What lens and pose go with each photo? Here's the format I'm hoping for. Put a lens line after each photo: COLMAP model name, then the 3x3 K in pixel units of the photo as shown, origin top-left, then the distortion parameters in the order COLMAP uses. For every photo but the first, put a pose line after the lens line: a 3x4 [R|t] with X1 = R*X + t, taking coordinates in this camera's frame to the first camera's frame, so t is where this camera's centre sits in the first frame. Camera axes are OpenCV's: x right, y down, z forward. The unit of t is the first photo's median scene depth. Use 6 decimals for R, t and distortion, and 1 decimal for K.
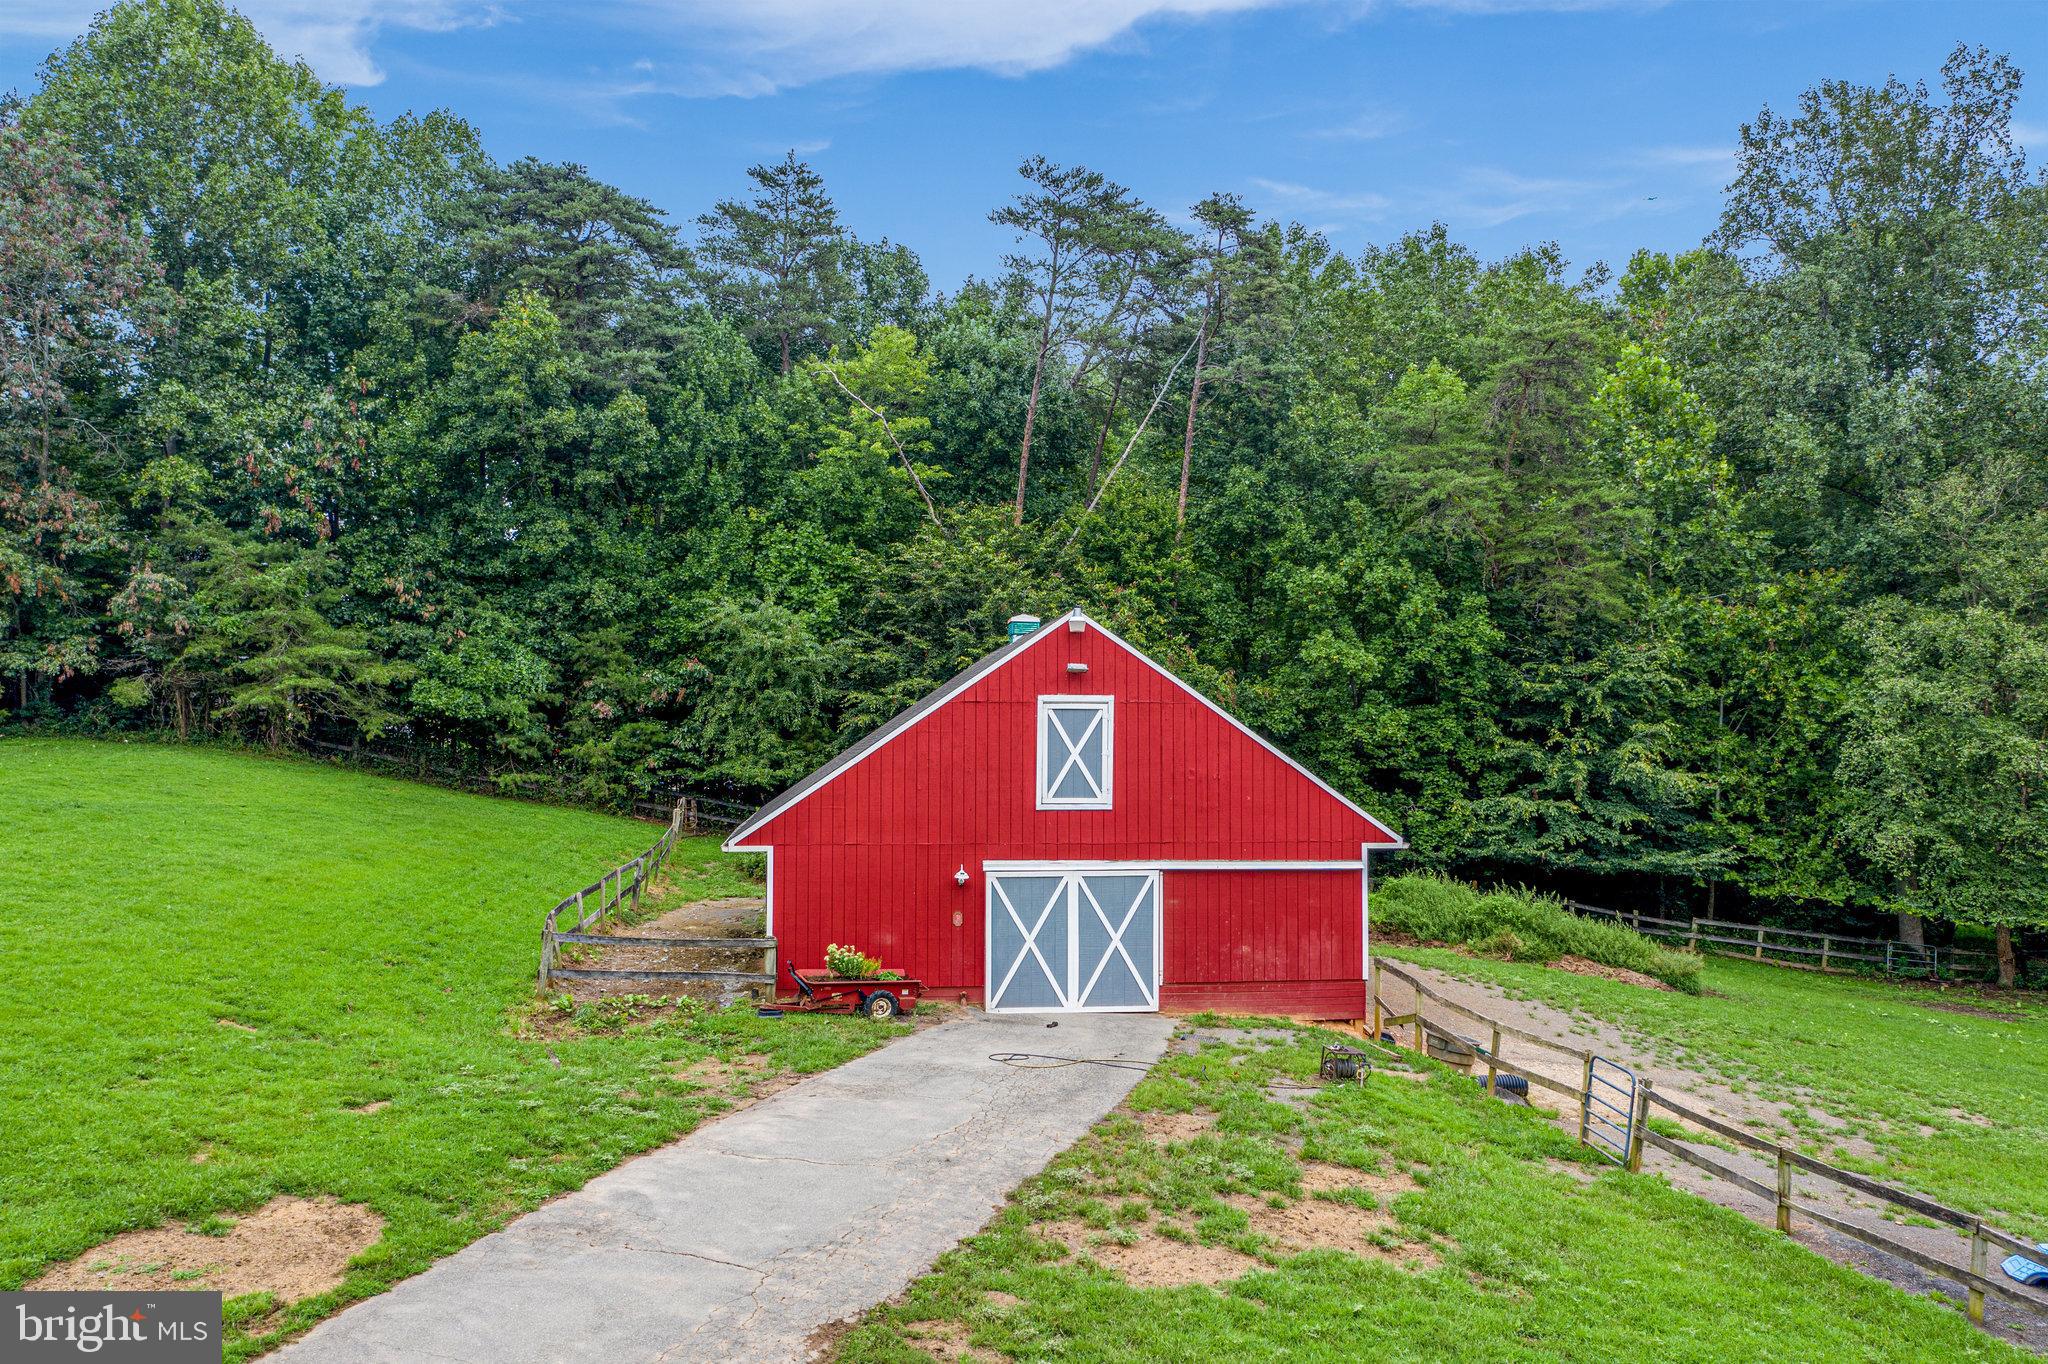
lens RADIAL K [[1622.9, 0, 1031.5], [0, 1622.9, 672.1], [0, 0, 1]] dist [-0.007612, 0.003849]
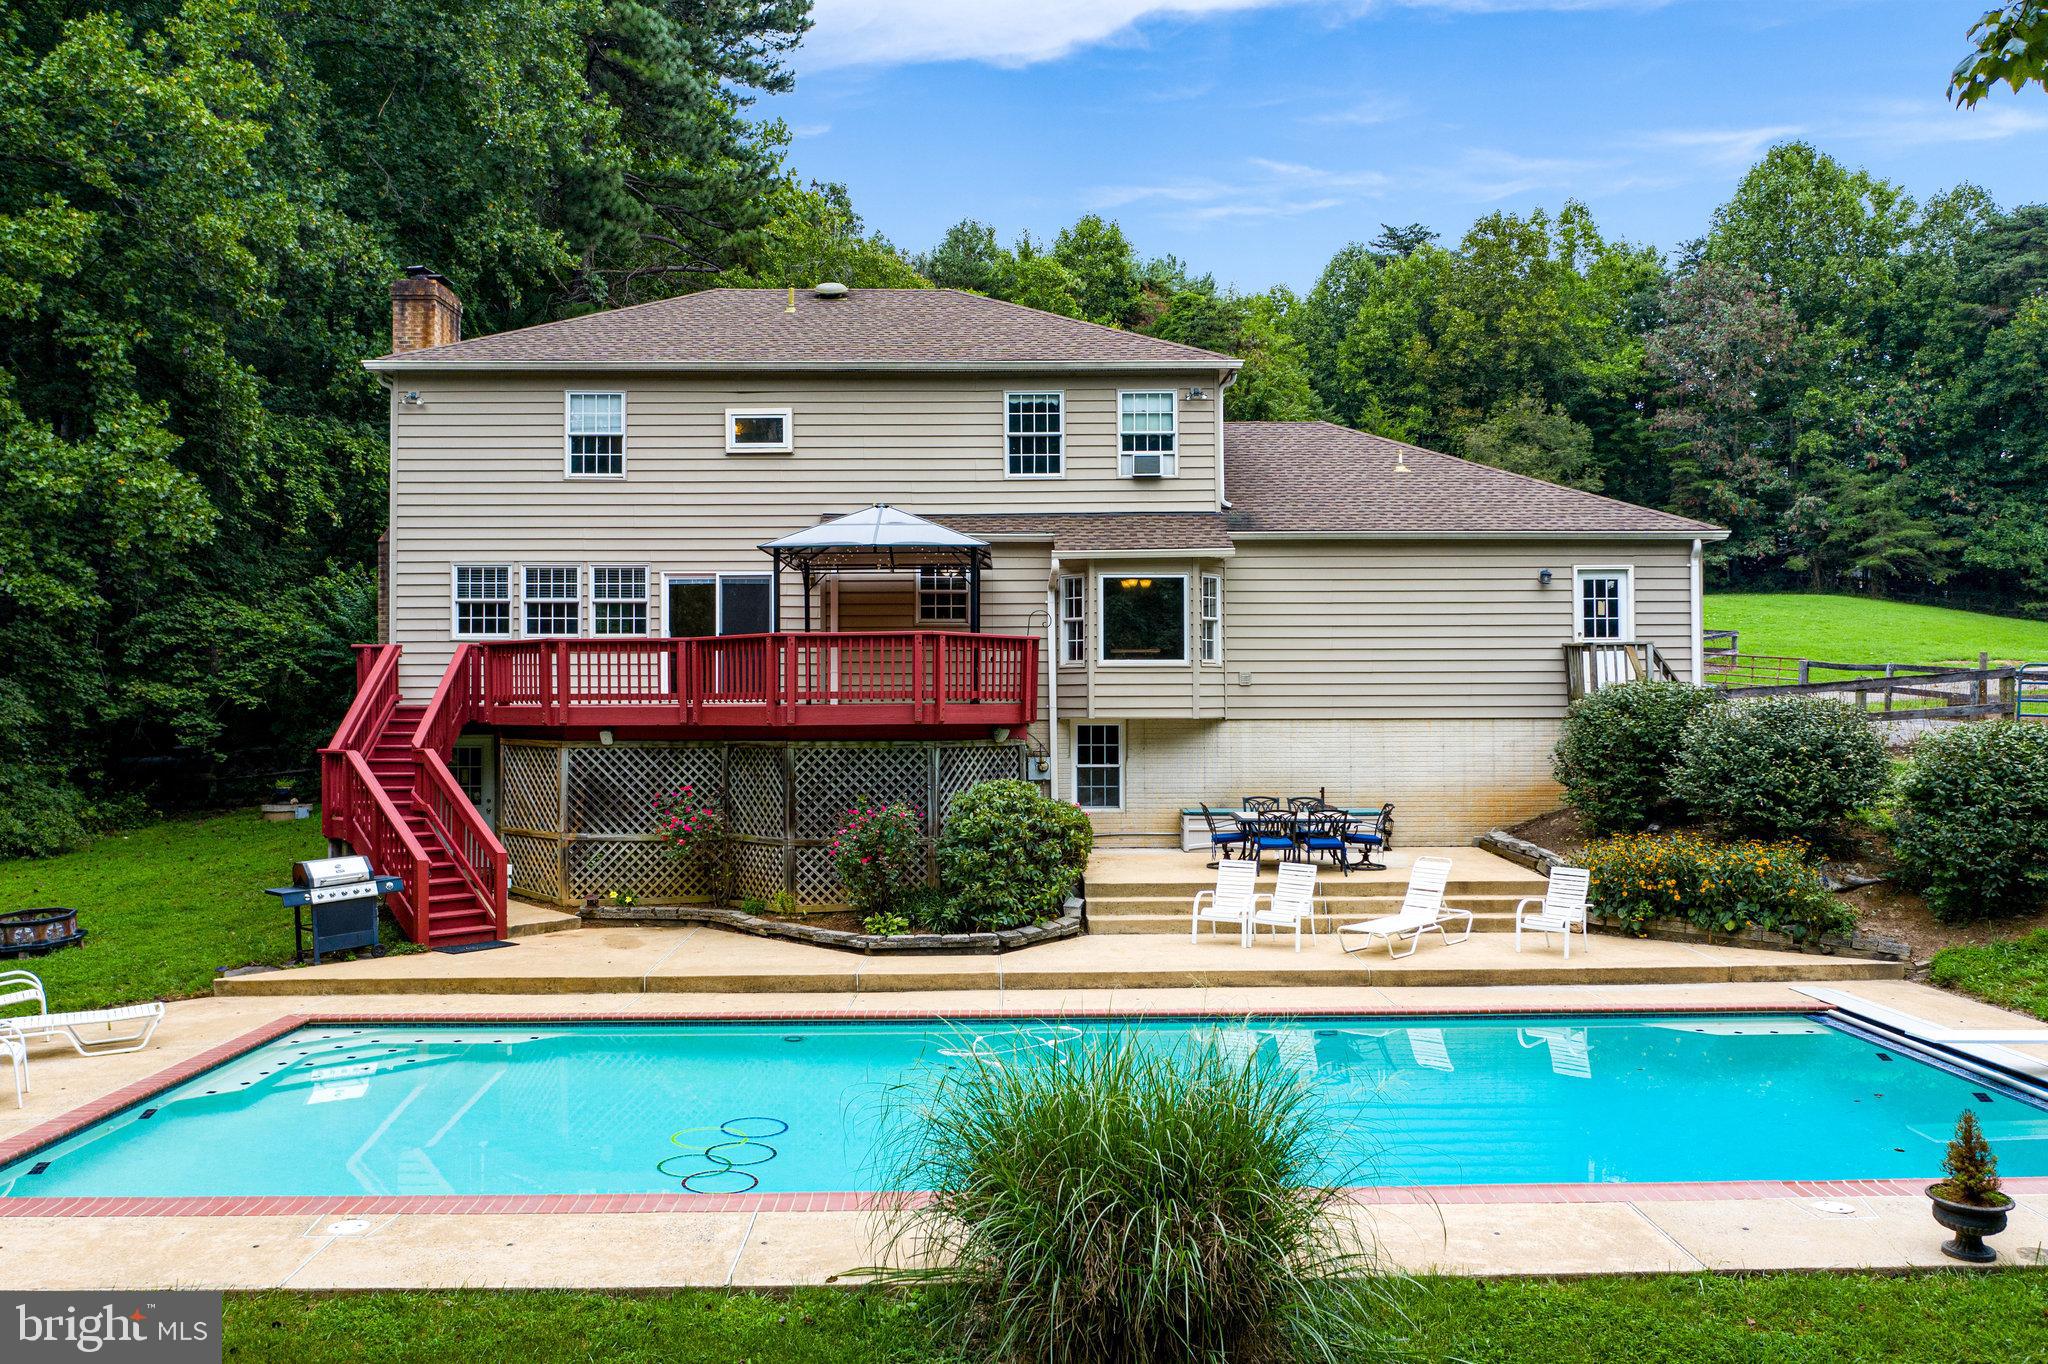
lens RADIAL K [[1622.9, 0, 1031.5], [0, 1622.9, 672.1], [0, 0, 1]] dist [-0.007612, 0.003849]
pose [[0.669583, -0.016865, -0.742545, 0.196396], [0.039205, 0.999151, 0.012659, 0.070484], [0.741702, -0.037588, 0.669676, -0.780560]]
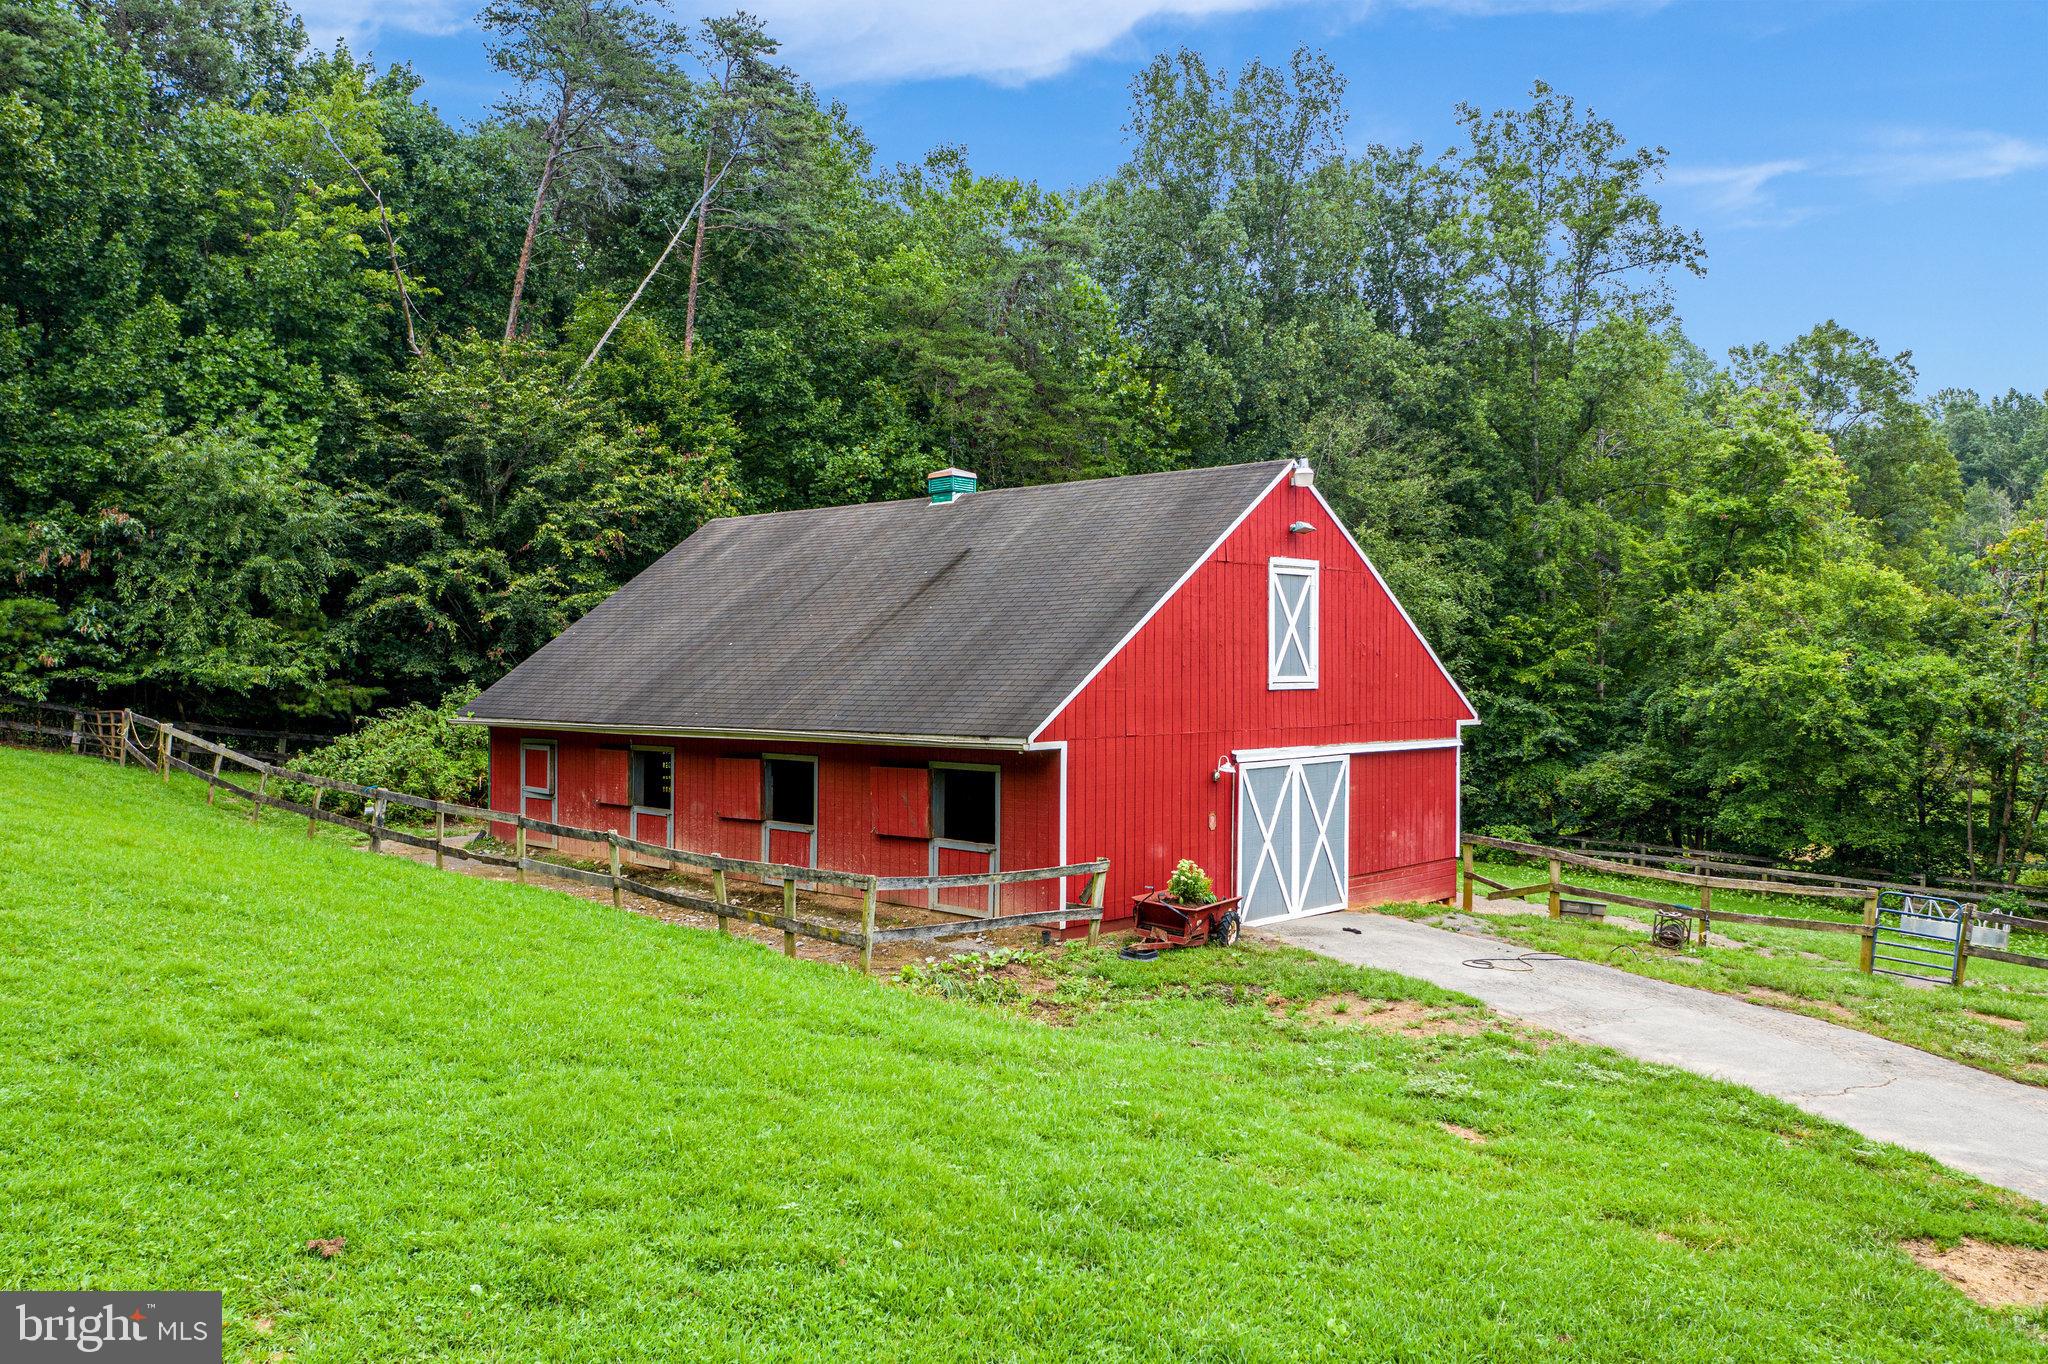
lens RADIAL K [[1622.9, 0, 1031.5], [0, 1622.9, 672.1], [0, 0, 1]] dist [-0.007612, 0.003849]
pose [[0.774653, -0.006923, 0.632348, -0.340937], [-0.025304, 0.998800, 0.041934, 0.022603], [-0.631880, -0.048485, 0.773548, 0.219166]]
